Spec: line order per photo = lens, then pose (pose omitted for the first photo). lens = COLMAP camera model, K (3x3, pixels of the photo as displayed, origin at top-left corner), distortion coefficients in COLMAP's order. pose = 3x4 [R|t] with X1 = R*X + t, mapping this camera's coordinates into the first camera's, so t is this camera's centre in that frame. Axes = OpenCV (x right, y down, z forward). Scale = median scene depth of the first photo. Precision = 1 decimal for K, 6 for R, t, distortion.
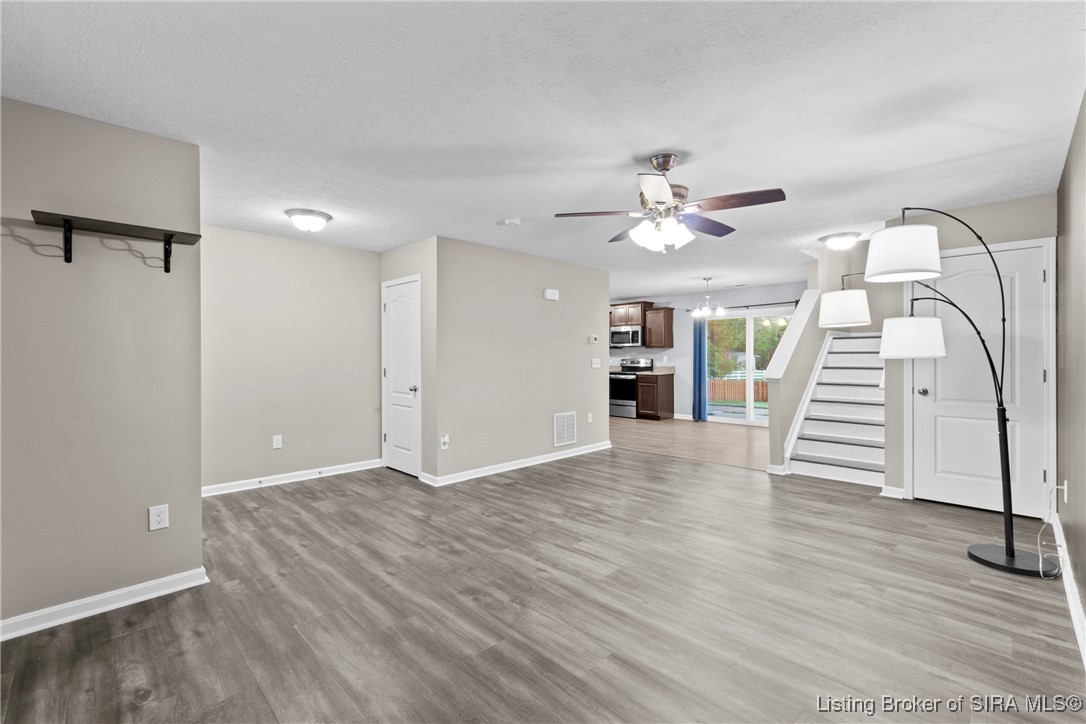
lens RADIAL K [[472.5, 0, 528.6], [0, 472.5, 352.5], [0, 0, 1]] dist [-0.005743, 0.001970]
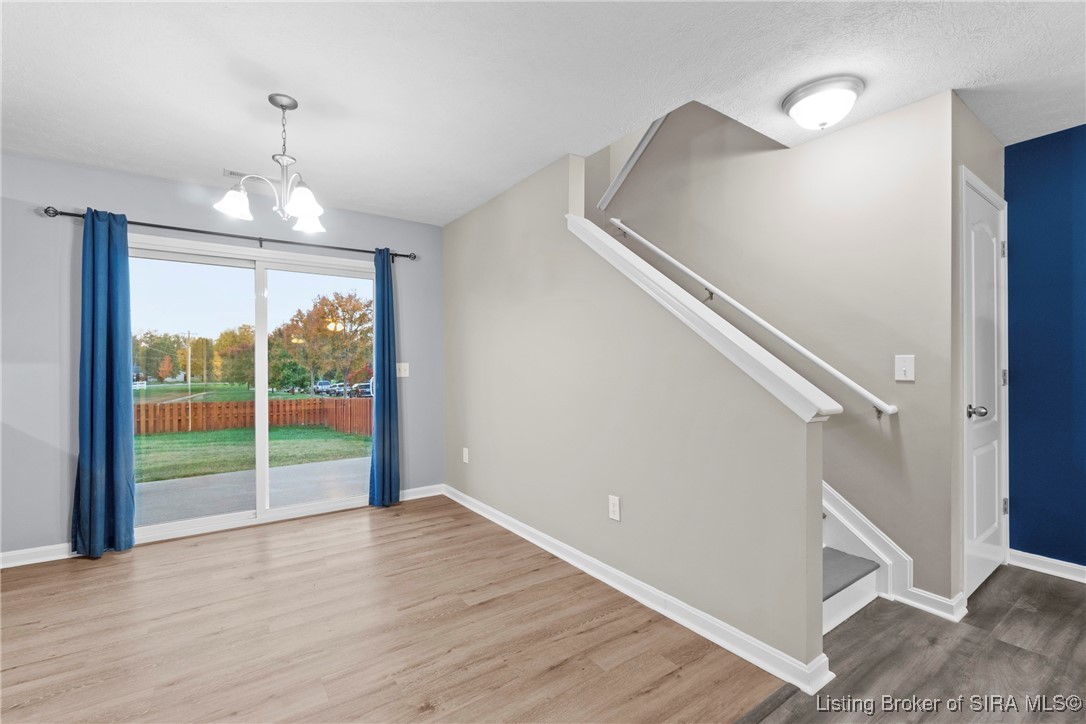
lens RADIAL K [[472.5, 0, 524.7], [0, 472.5, 363.4], [0, 0, 1]] dist [-0.005743, 0.001970]
pose [[0.170038, 0.003448, 0.985431, 0.182269], [0.000023, 0.999994, -0.003503, 0.028346], [-0.985437, 0.000619, 0.170037, 1.434655]]
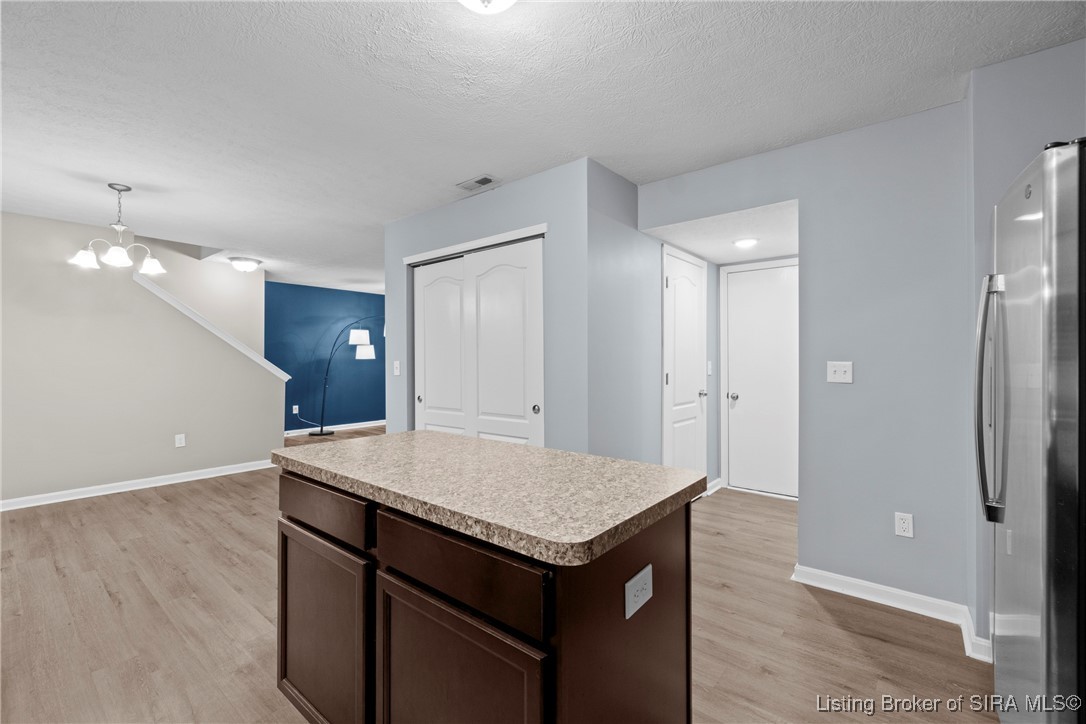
lens RADIAL K [[472.5, 0, 540.3], [0, 472.5, 358.4], [0, 0, 1]] dist [-0.005743, 0.001970]
pose [[-0.994153, 0.000527, -0.107980, 0.048714], [0.001155, 0.999983, -0.005750, 0.018168], [0.107975, -0.005841, -0.994136, 2.696366]]
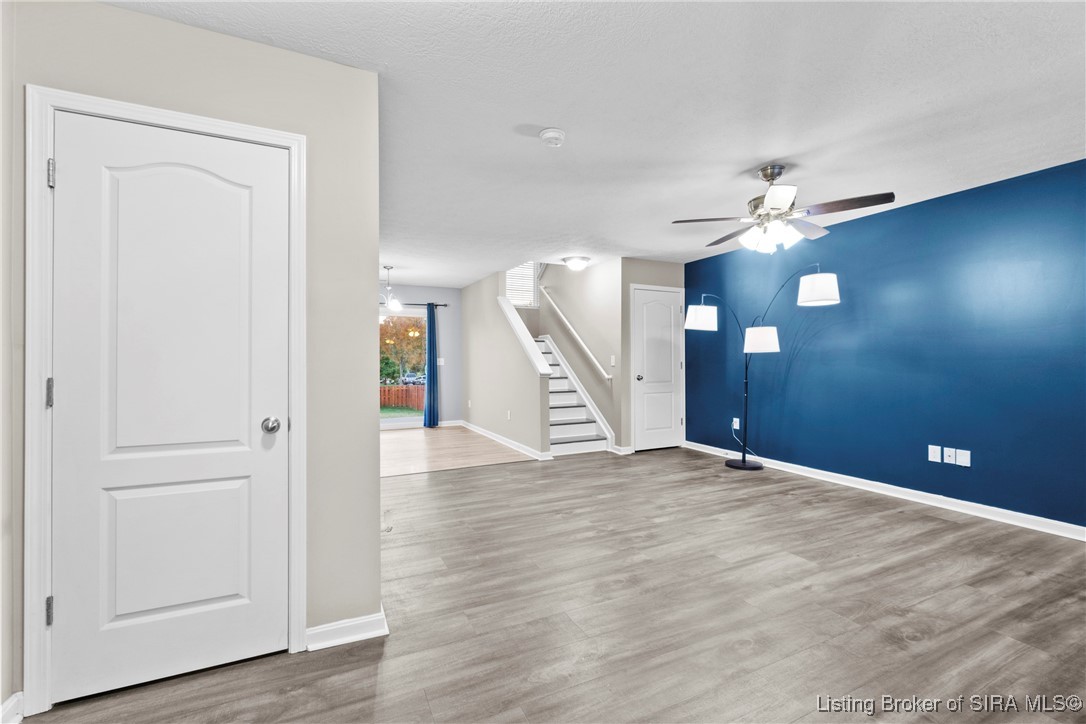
lens RADIAL K [[472.5, 0, 535.5], [0, 472.5, 354.4], [0, 0, 1]] dist [-0.005743, 0.001970]
pose [[0.312619, 0.011160, 0.949813, -0.669793], [-0.001565, 0.999936, -0.011234, 0.028539], [-0.949877, 0.002025, 0.312616, 0.840919]]
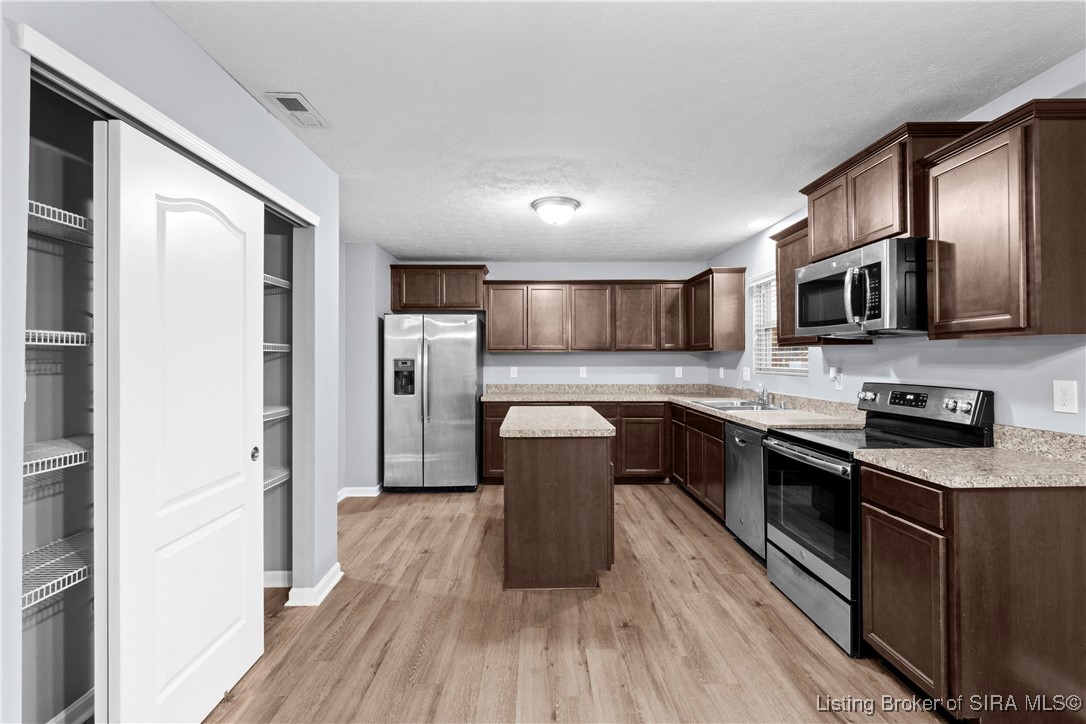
lens RADIAL K [[472.5, 0, 544.1], [0, 472.5, 356.8], [0, 0, 1]] dist [-0.005743, 0.001970]
pose [[0.731155, -0.005301, -0.682191, 0.626797], [0.004373, 0.999986, -0.003084, -0.004678], [0.682198, -0.000729, 0.731167, 1.694142]]
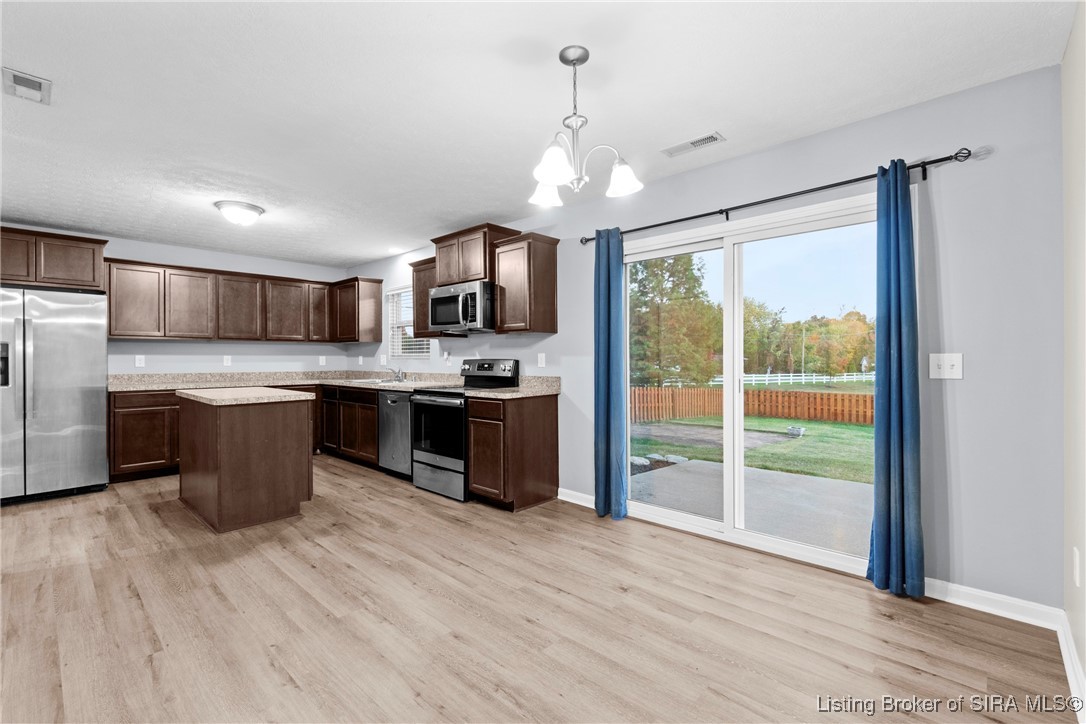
lens RADIAL K [[472.5, 0, 536.5], [0, 472.5, 360.1], [0, 0, 1]] dist [-0.005743, 0.001970]
pose [[0.998754, -0.002666, 0.049826, 0.621097], [0.002316, 0.999972, 0.007073, 0.026264], [-0.049843, -0.006949, 0.998733, 1.327975]]
